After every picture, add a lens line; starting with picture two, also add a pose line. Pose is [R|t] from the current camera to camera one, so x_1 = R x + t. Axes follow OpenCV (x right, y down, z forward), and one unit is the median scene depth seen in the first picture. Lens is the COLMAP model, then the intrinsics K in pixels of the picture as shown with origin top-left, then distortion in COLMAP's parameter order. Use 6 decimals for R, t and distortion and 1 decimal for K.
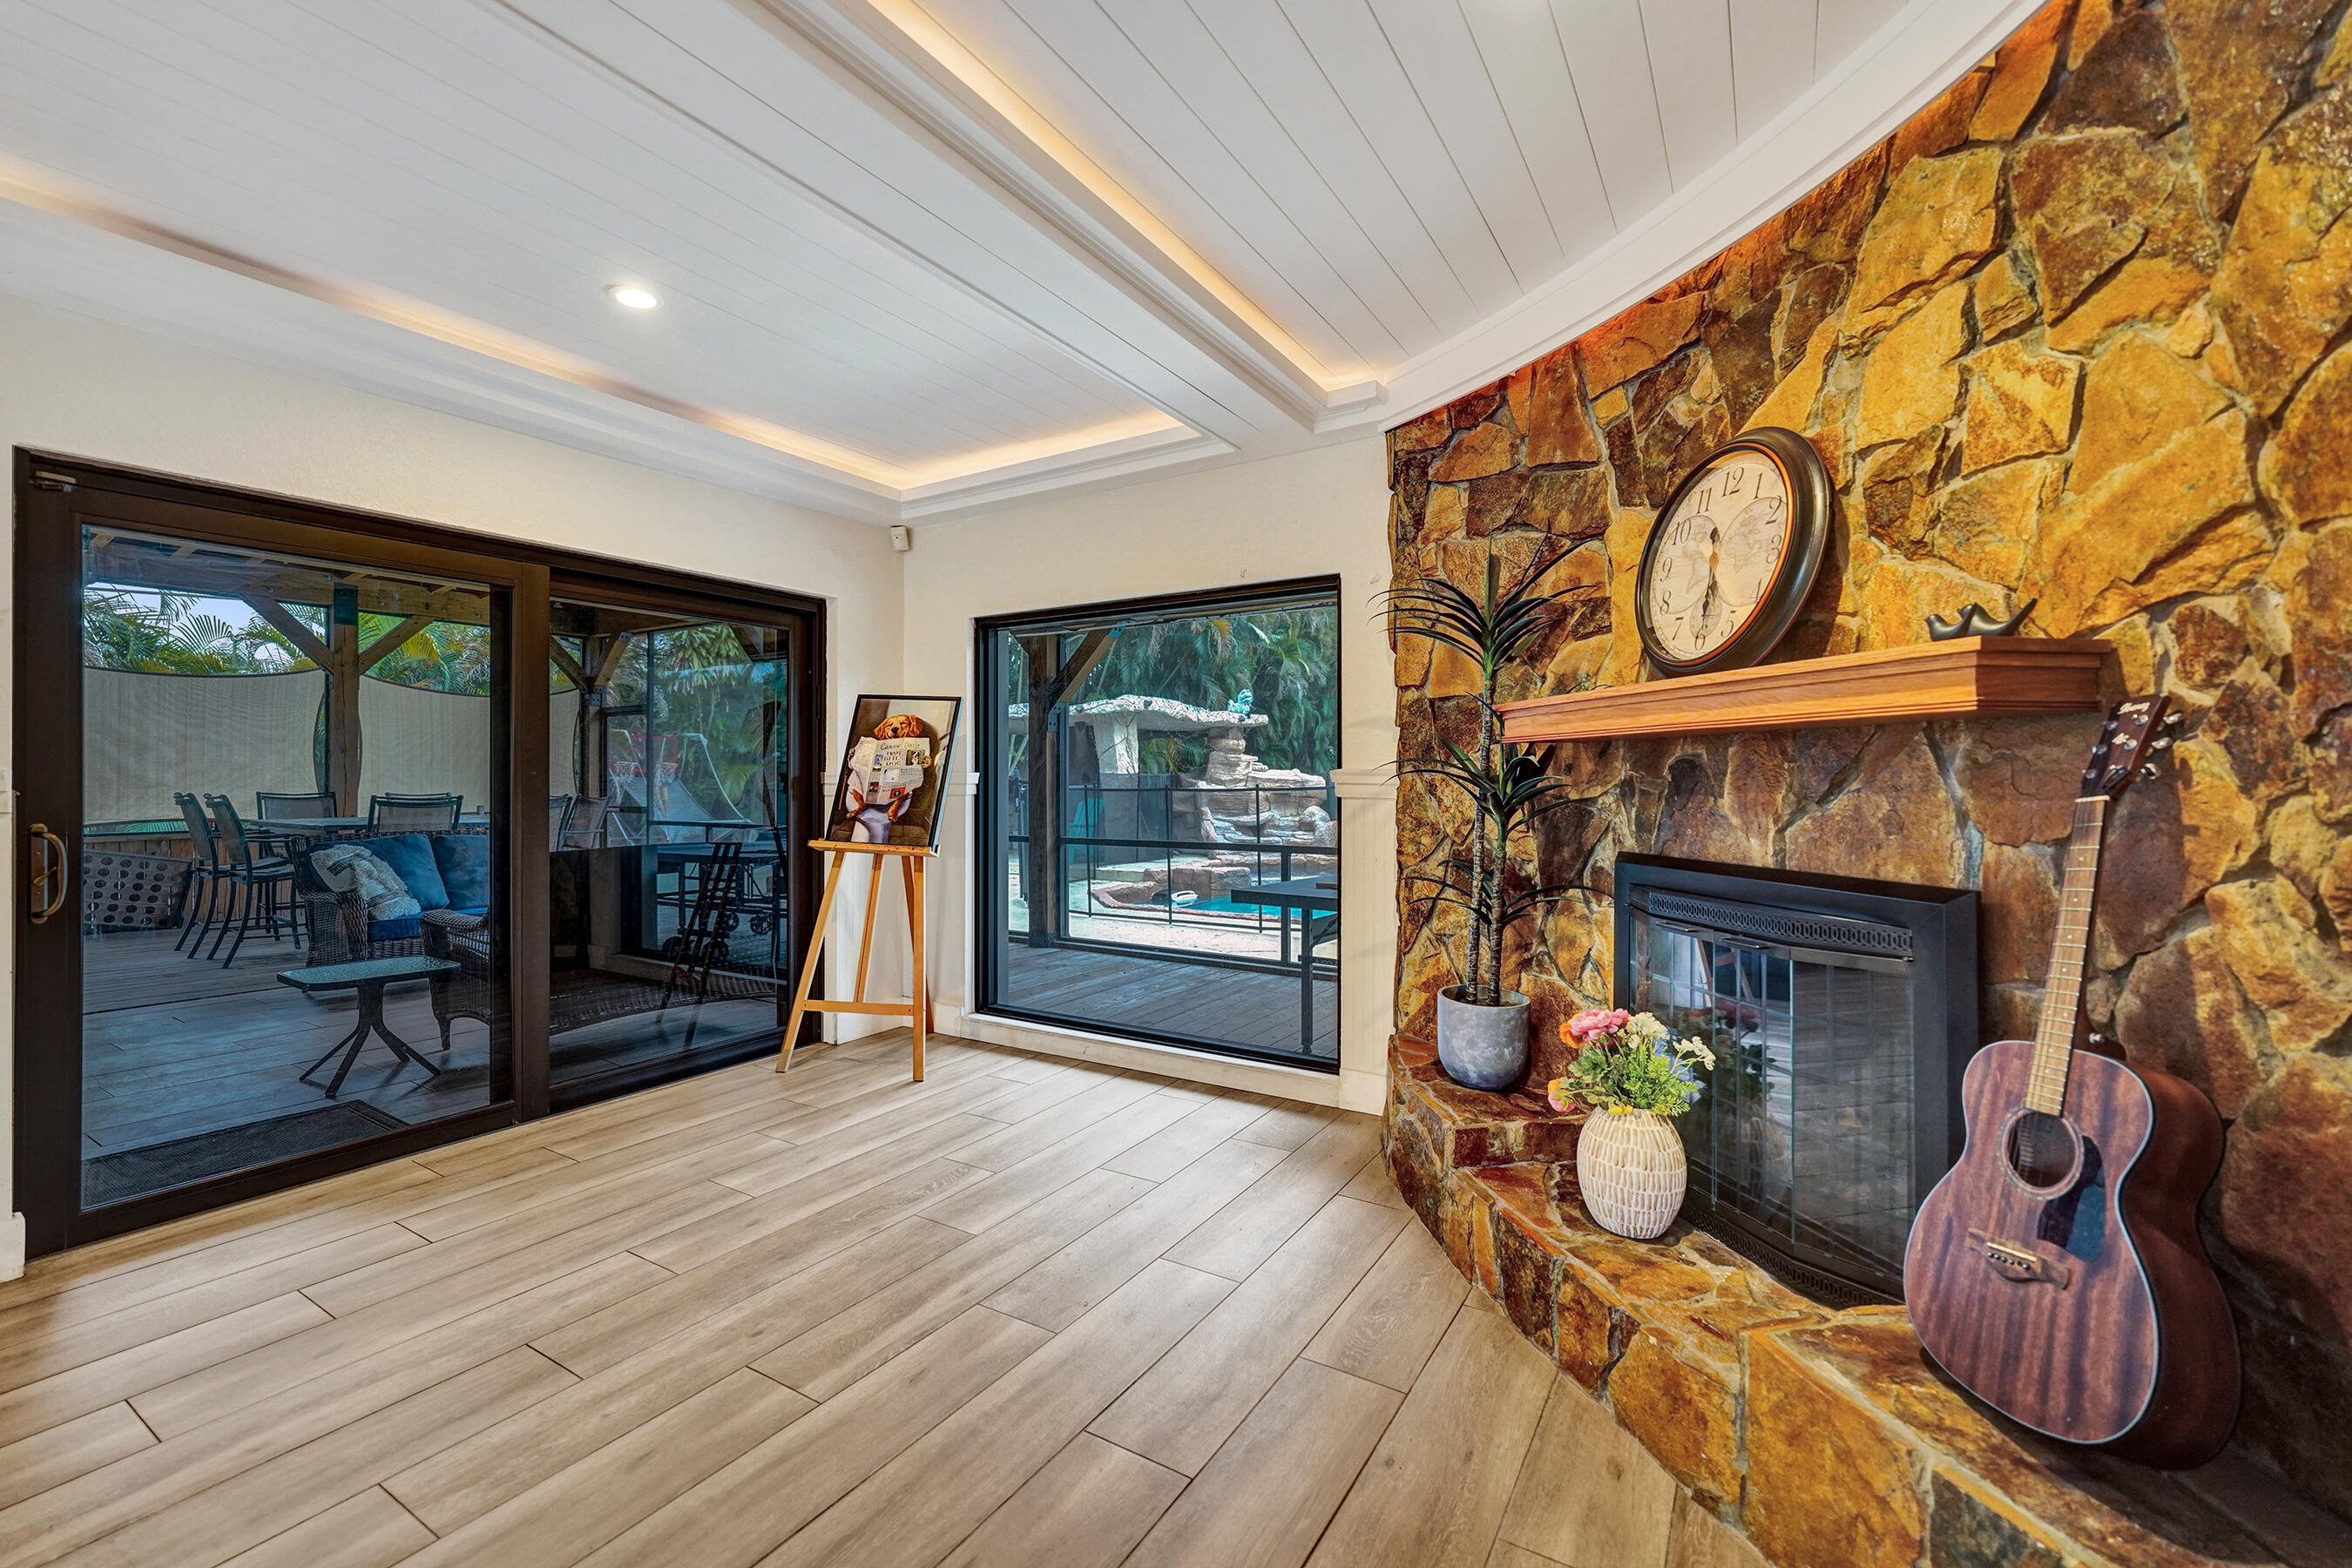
lens RADIAL K [[983.5, 0, 1120.5], [0, 983.5, 770.1], [0, 0, 1]] dist [-0.023863, 0.001841]
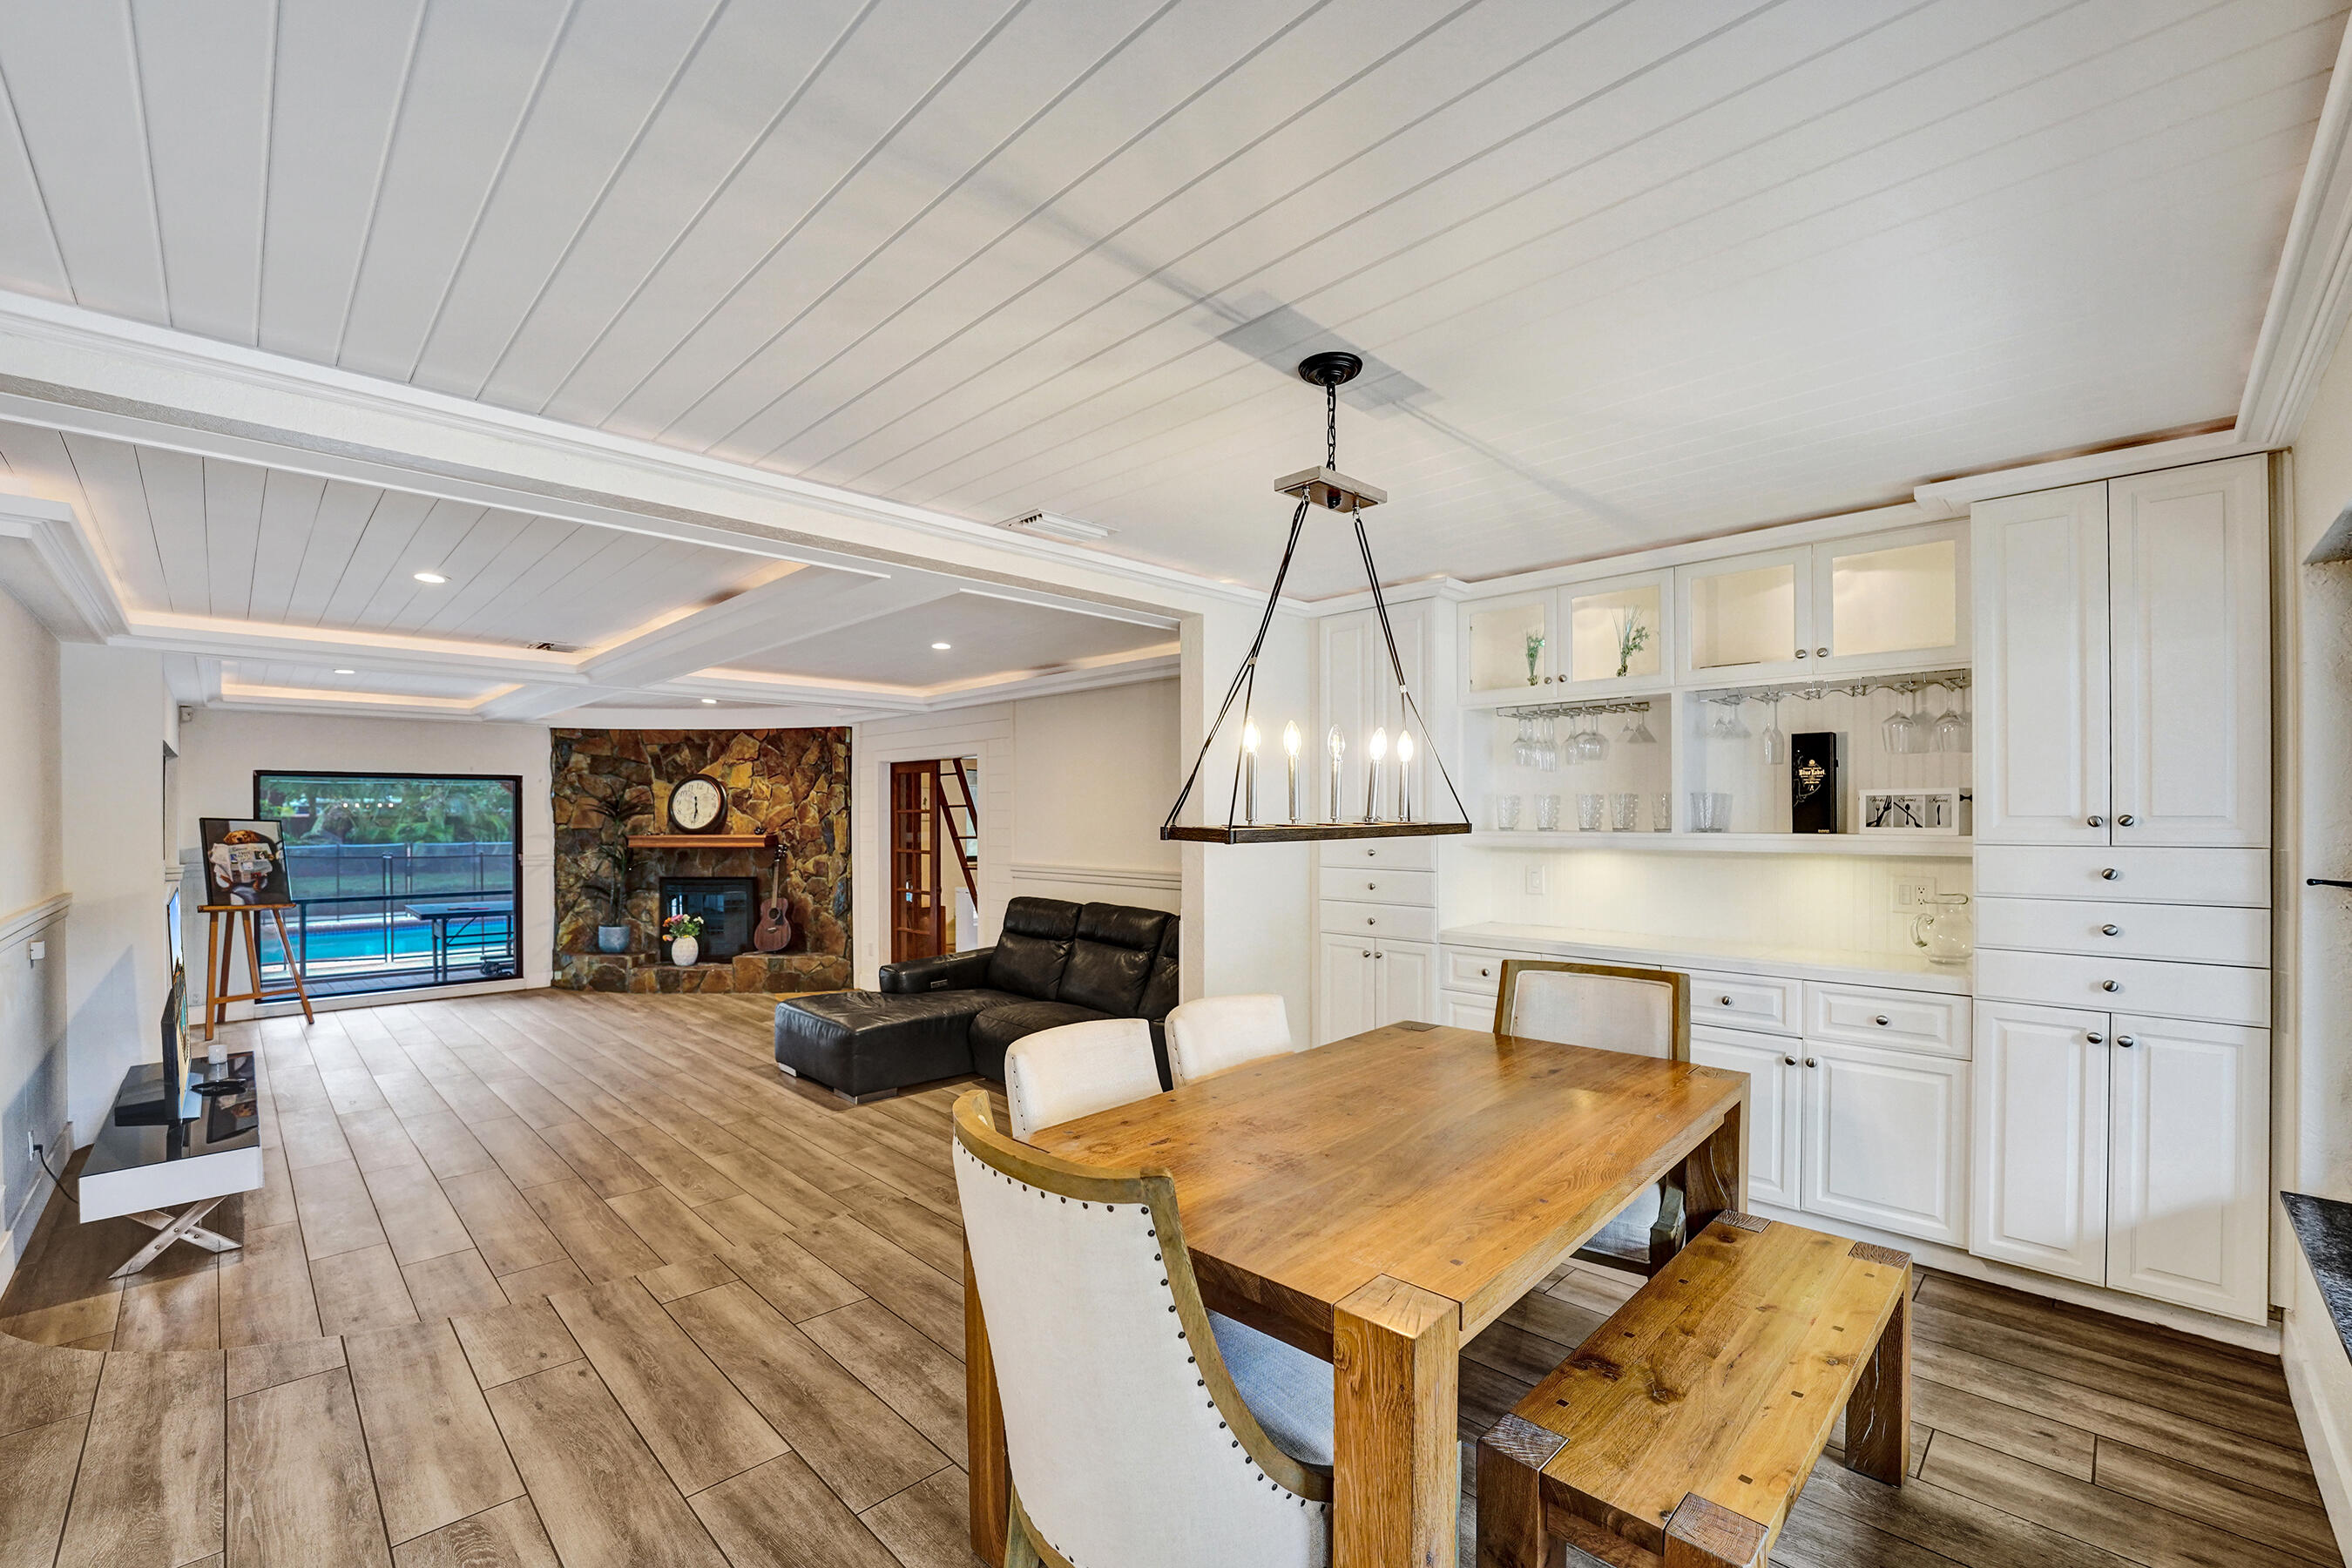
lens RADIAL K [[983.5, 0, 1165.3], [0, 983.5, 815.1], [0, 0, 1]] dist [-0.023863, 0.001841]
pose [[0.203372, 0.000393, 0.979101, -2.383646], [-0.003896, 0.999992, 0.000408, -0.138445], [-0.979094, -0.003897, 0.203372, -1.406726]]
